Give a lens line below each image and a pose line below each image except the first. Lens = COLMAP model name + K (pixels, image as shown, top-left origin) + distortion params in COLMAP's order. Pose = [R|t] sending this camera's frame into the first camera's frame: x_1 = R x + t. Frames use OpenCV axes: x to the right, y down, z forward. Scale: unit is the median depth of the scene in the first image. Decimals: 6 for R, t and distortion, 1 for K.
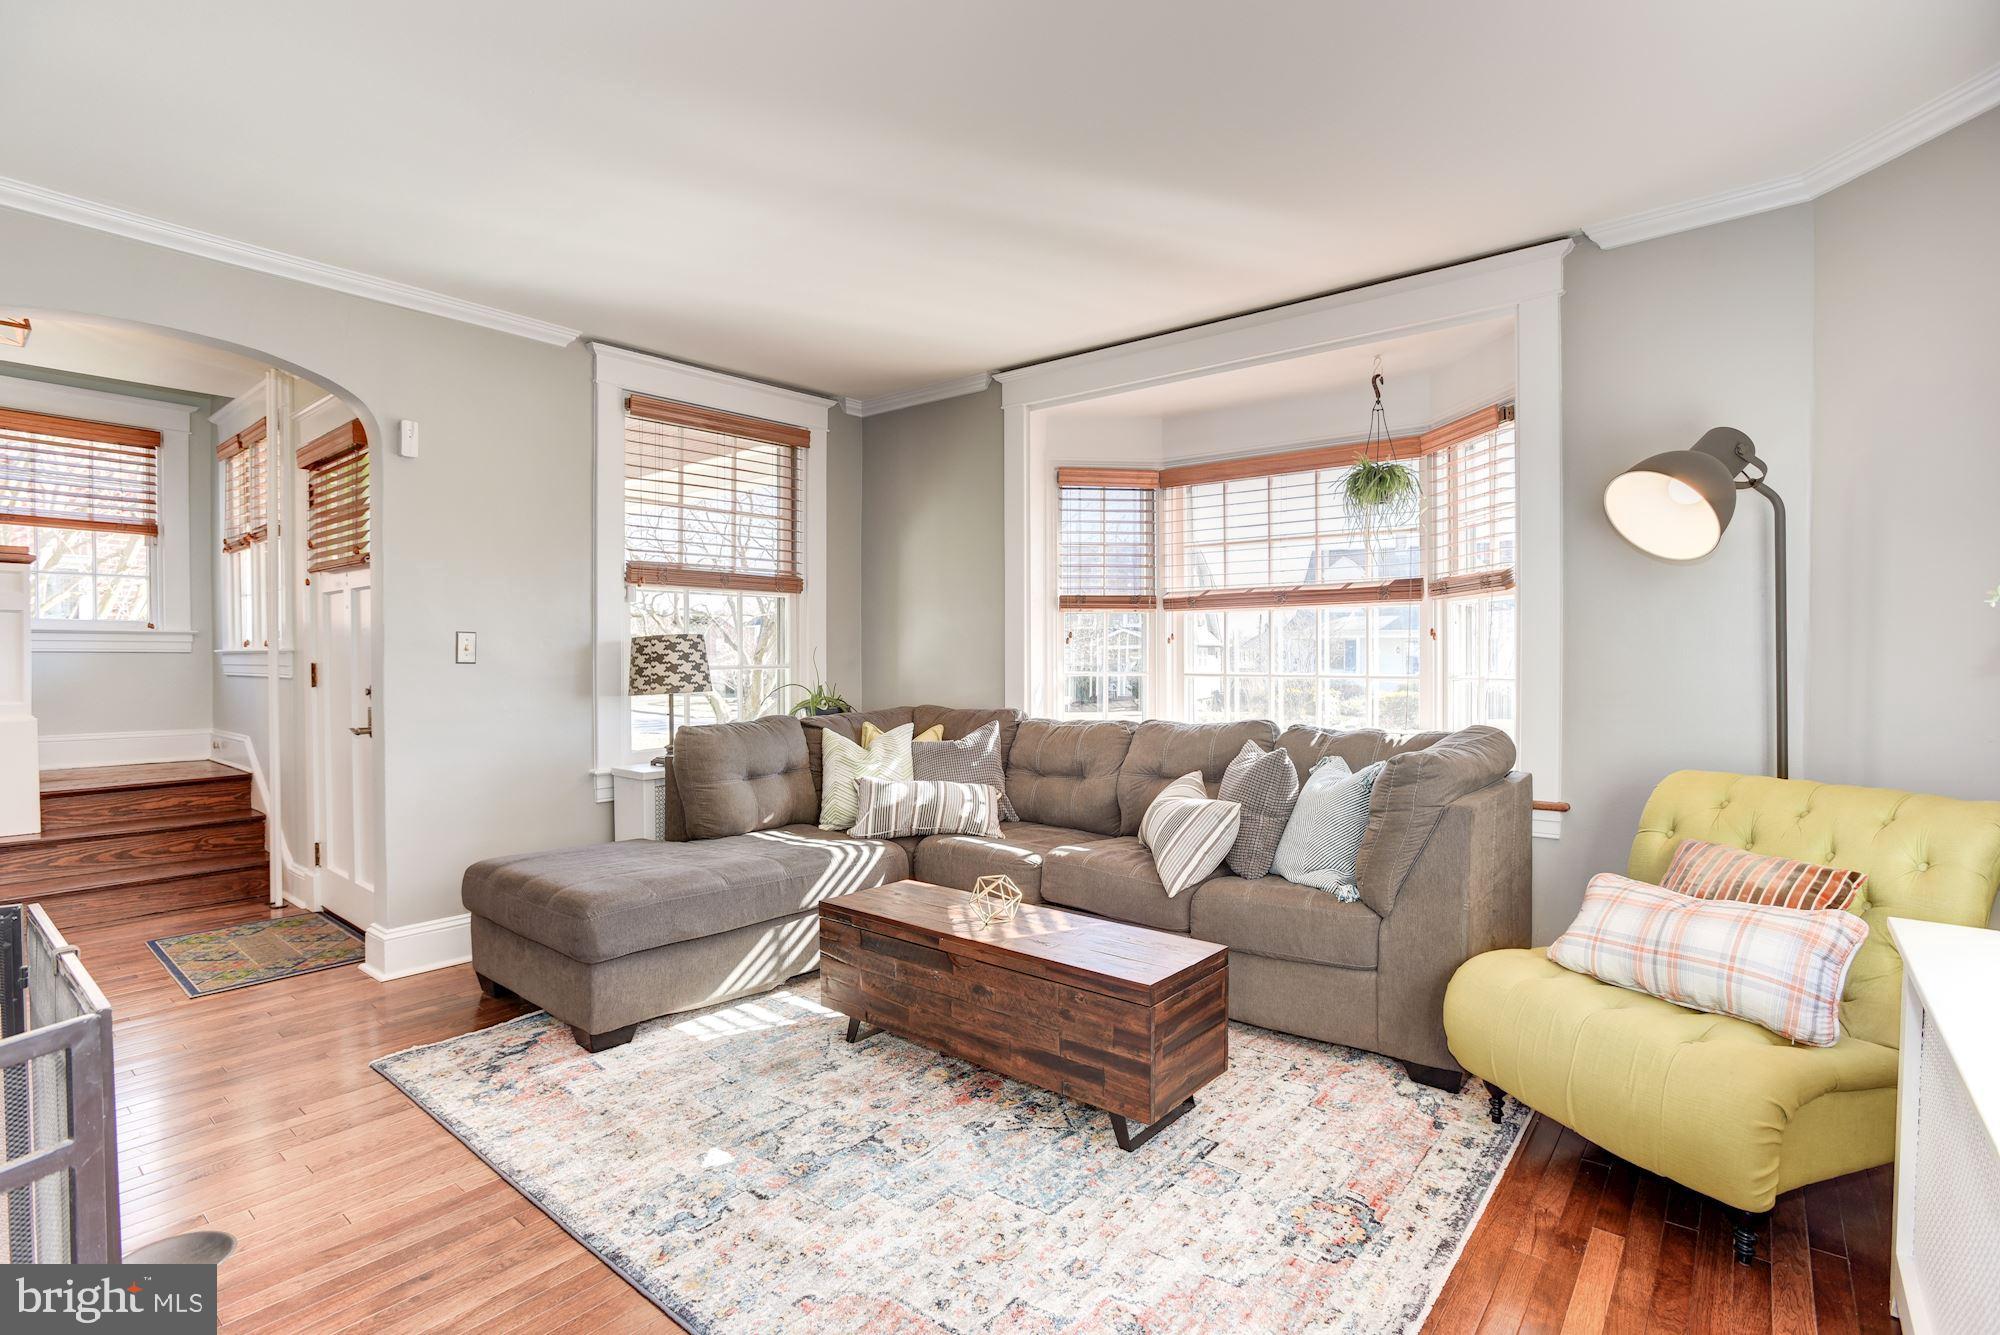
lens RADIAL K [[955.6, 0, 994.4], [0, 955.6, 669.3], [0, 0, 1]] dist [-0.056072, 0.024842]
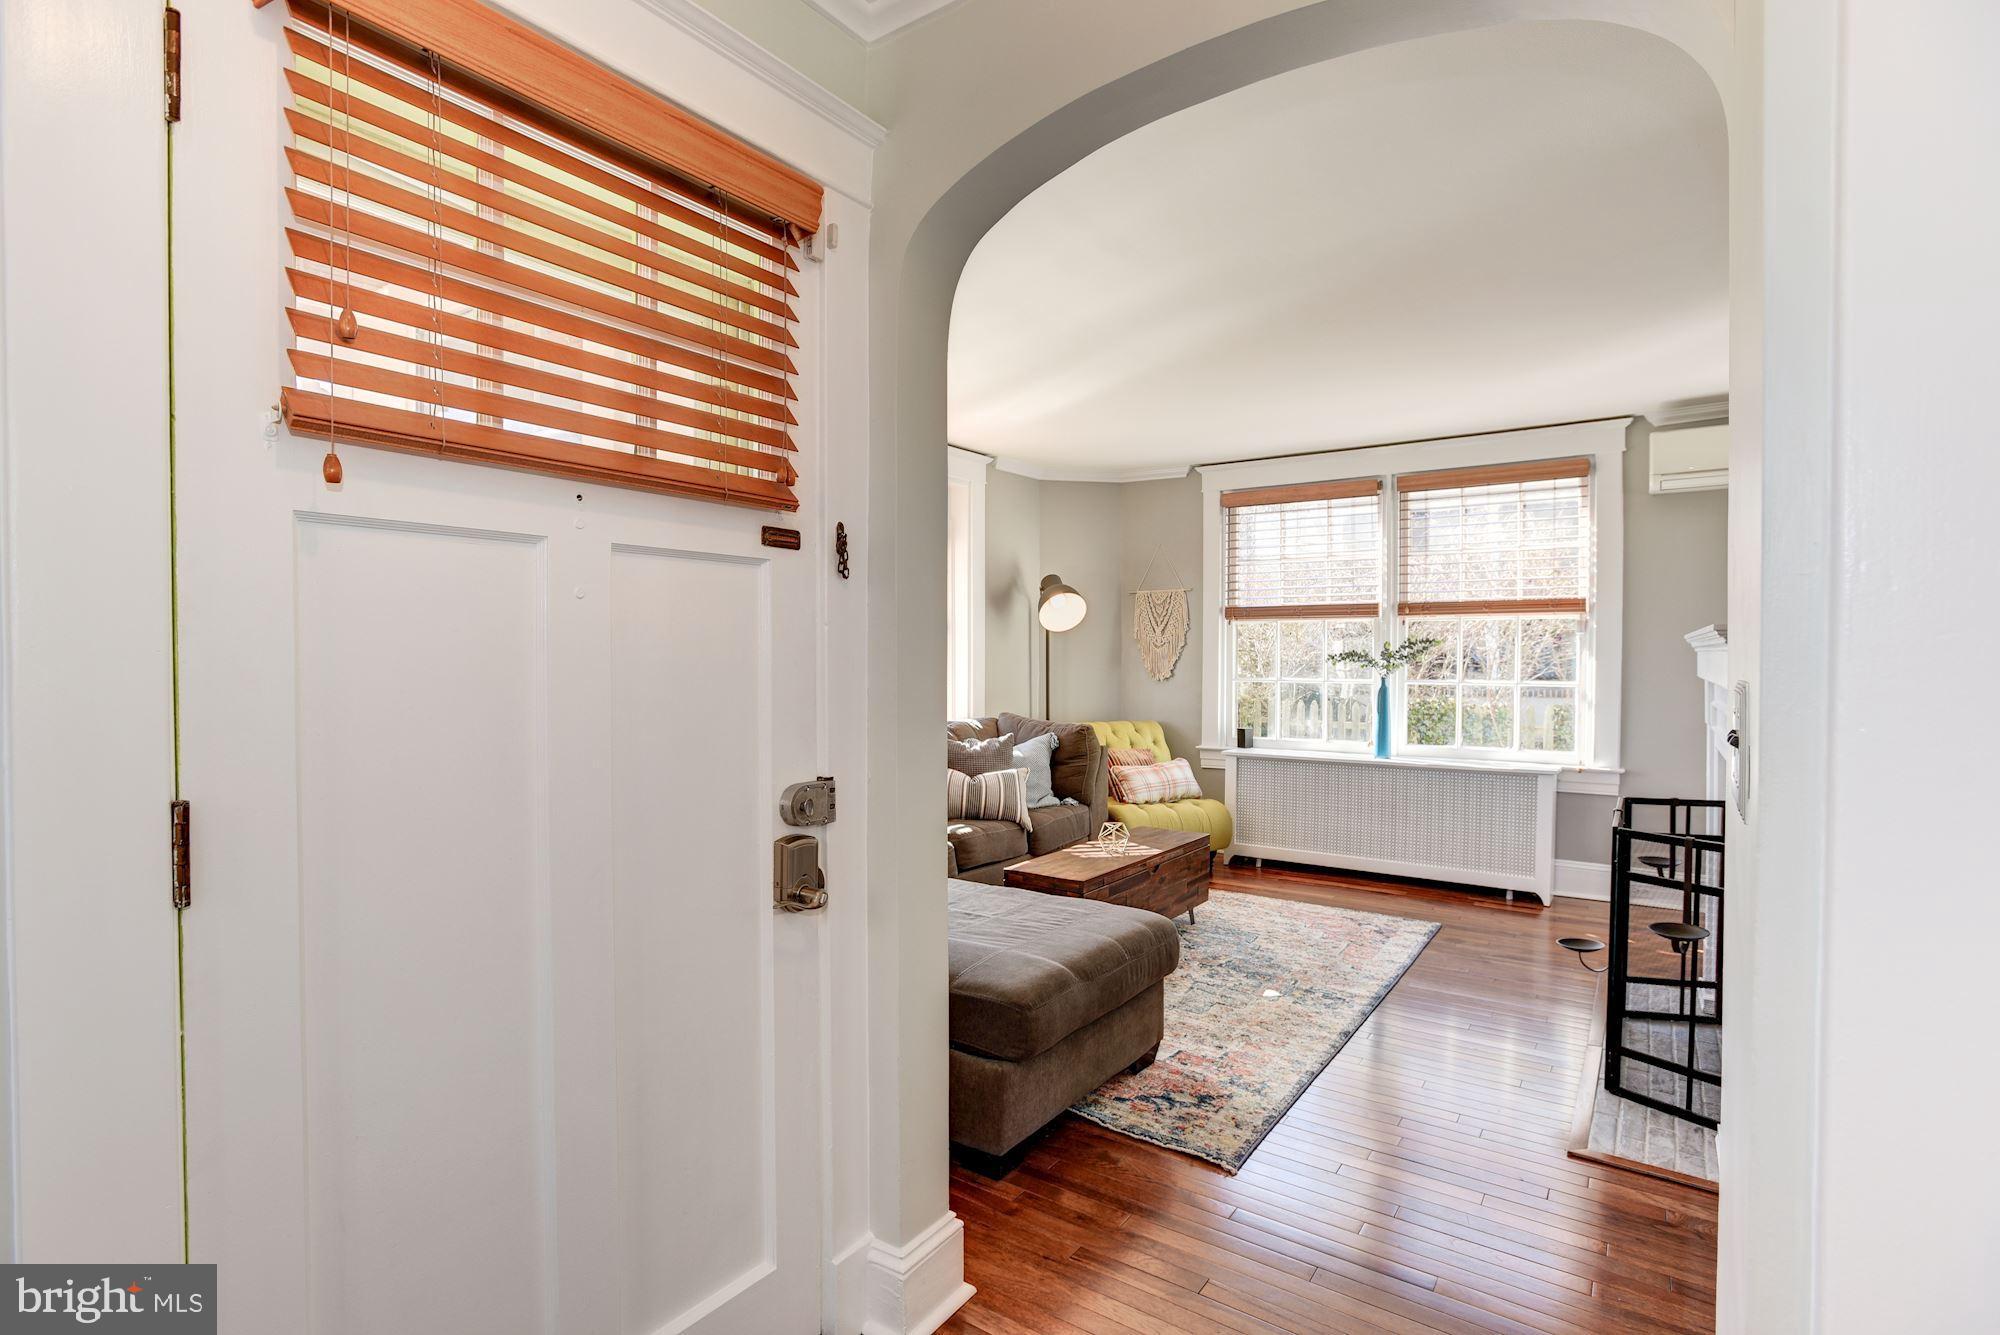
lens RADIAL K [[955.6, 0, 994.4], [0, 955.6, 669.3], [0, 0, 1]] dist [-0.056072, 0.024842]
pose [[-0.075356, -0.015839, 0.997031, -1.482418], [0.011699, 0.999791, 0.016767, -0.061569], [-0.997088, 0.012927, -0.075155, 1.253308]]
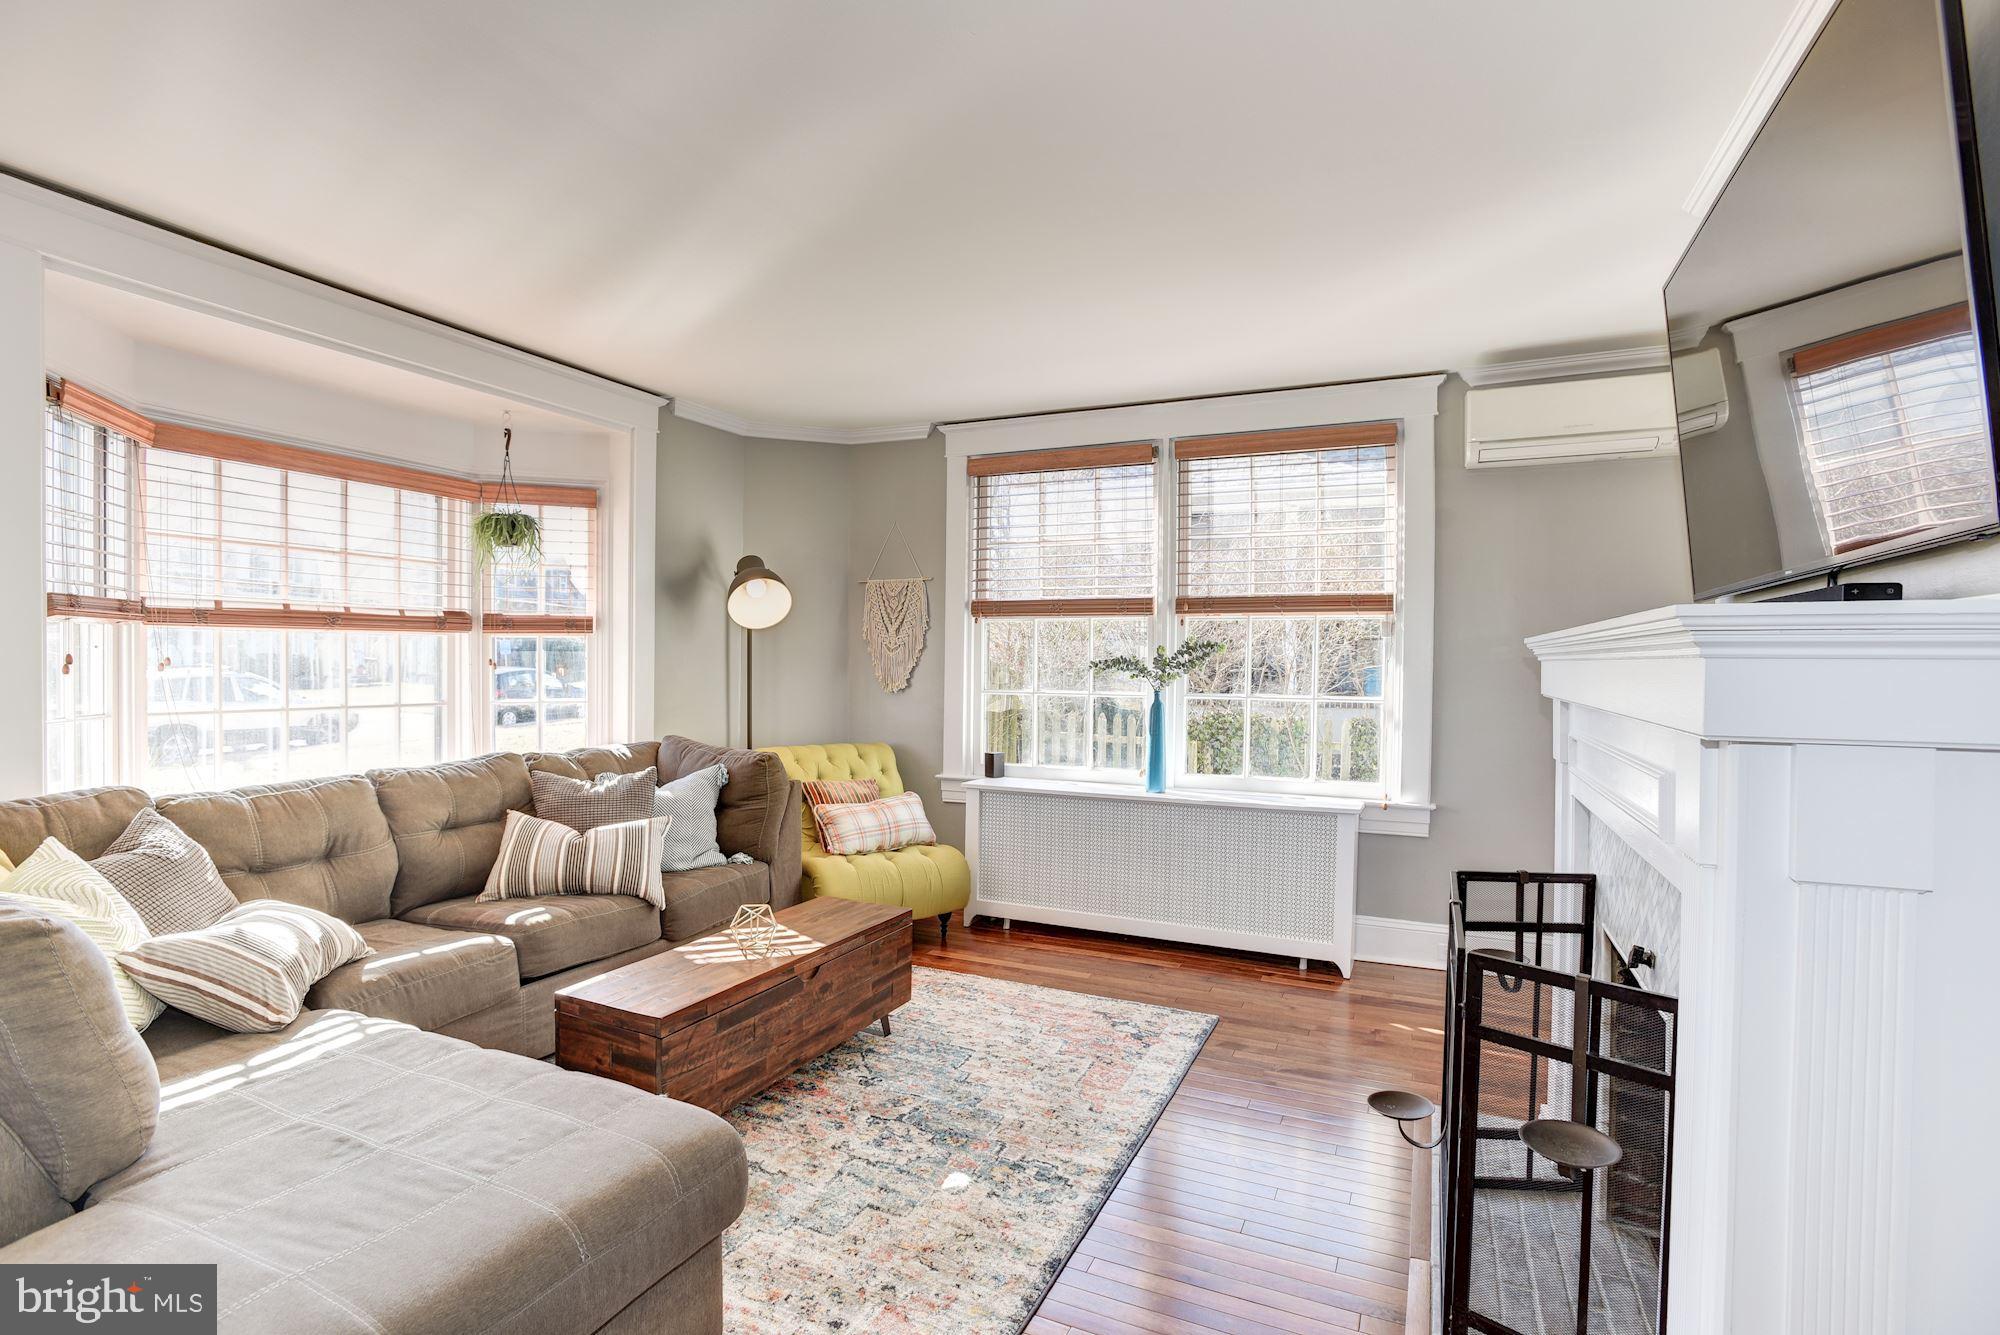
lens RADIAL K [[955.6, 0, 994.4], [0, 955.6, 669.3], [0, 0, 1]] dist [-0.056072, 0.024842]
pose [[-0.254023, -0.011137, 0.967134, -1.044804], [0.002828, 0.999921, 0.012257, -0.057273], [-0.967194, 0.005849, -0.253972, 0.963029]]
